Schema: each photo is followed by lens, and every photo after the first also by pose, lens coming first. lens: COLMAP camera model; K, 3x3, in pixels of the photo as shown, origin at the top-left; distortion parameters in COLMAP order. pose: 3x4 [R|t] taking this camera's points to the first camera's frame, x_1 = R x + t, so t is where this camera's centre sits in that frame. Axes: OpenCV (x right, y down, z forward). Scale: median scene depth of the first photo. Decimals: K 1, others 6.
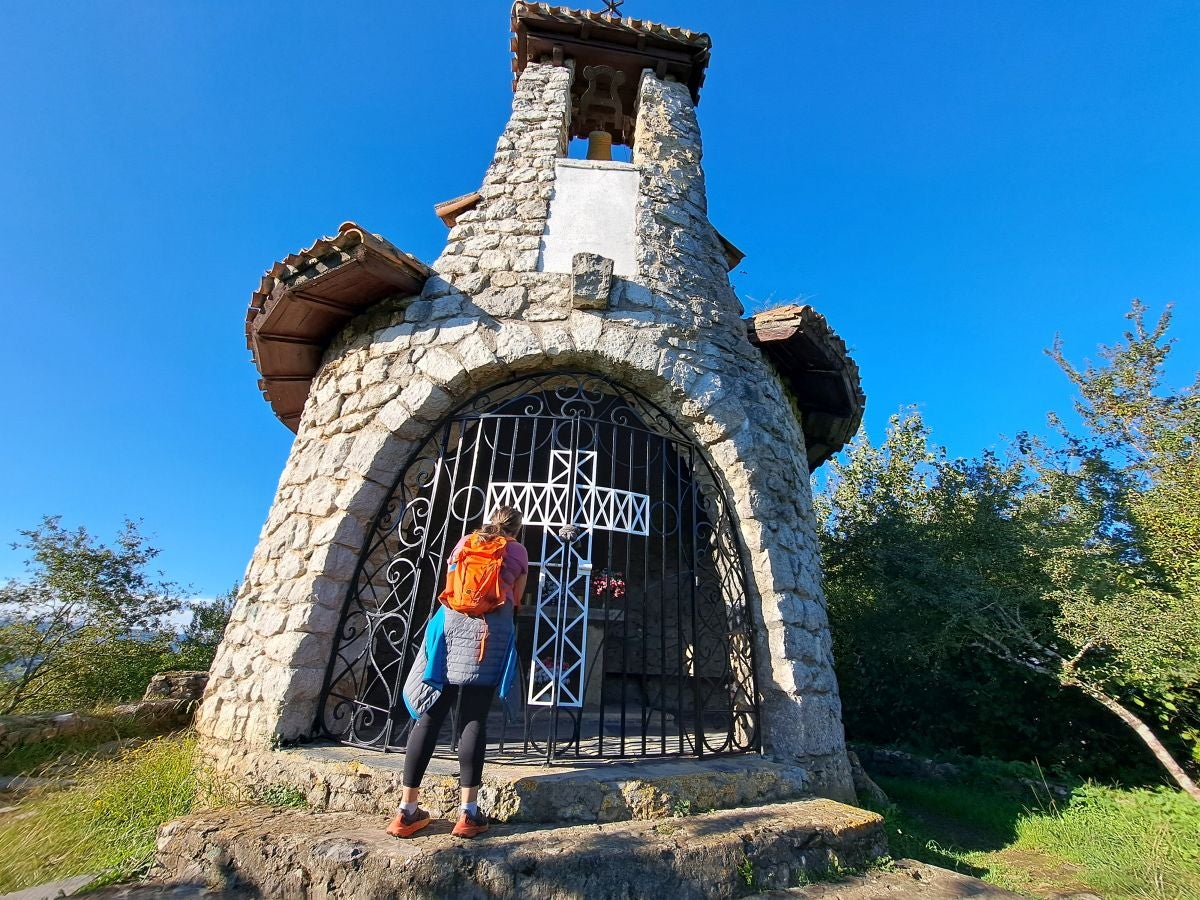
lens RADIAL K [[856.9, 0, 616.8], [0, 856.9, 452.8], [0, 0, 1]] dist [0.086549, -0.089276]
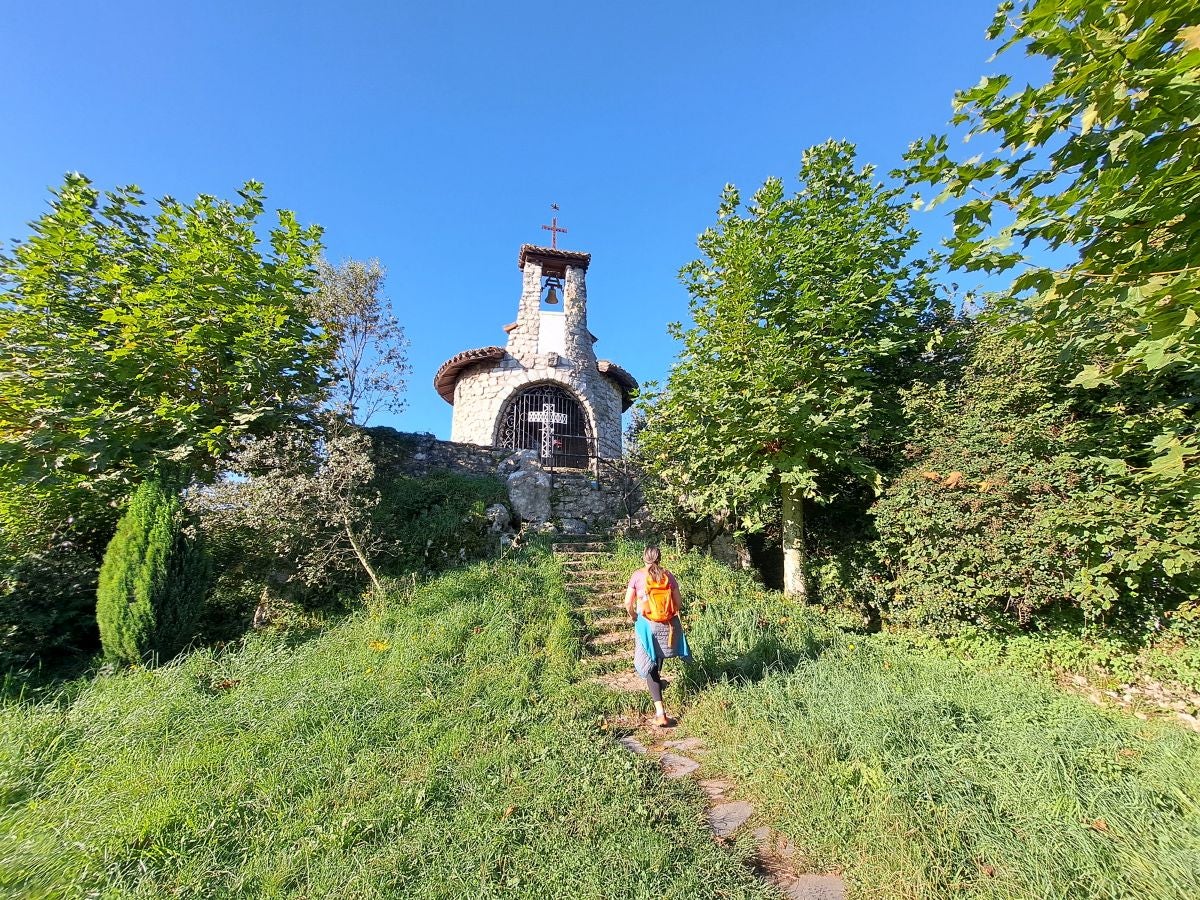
lens RADIAL K [[856.9, 0, 616.8], [0, 856.9, 452.8], [0, 0, 1]] dist [0.086549, -0.089276]
pose [[0.997792, -0.010793, 0.065539, 0.003087], [0.004434, 0.995332, 0.096407, -0.146173], [-0.066273, -0.095903, 0.993182, -2.791372]]
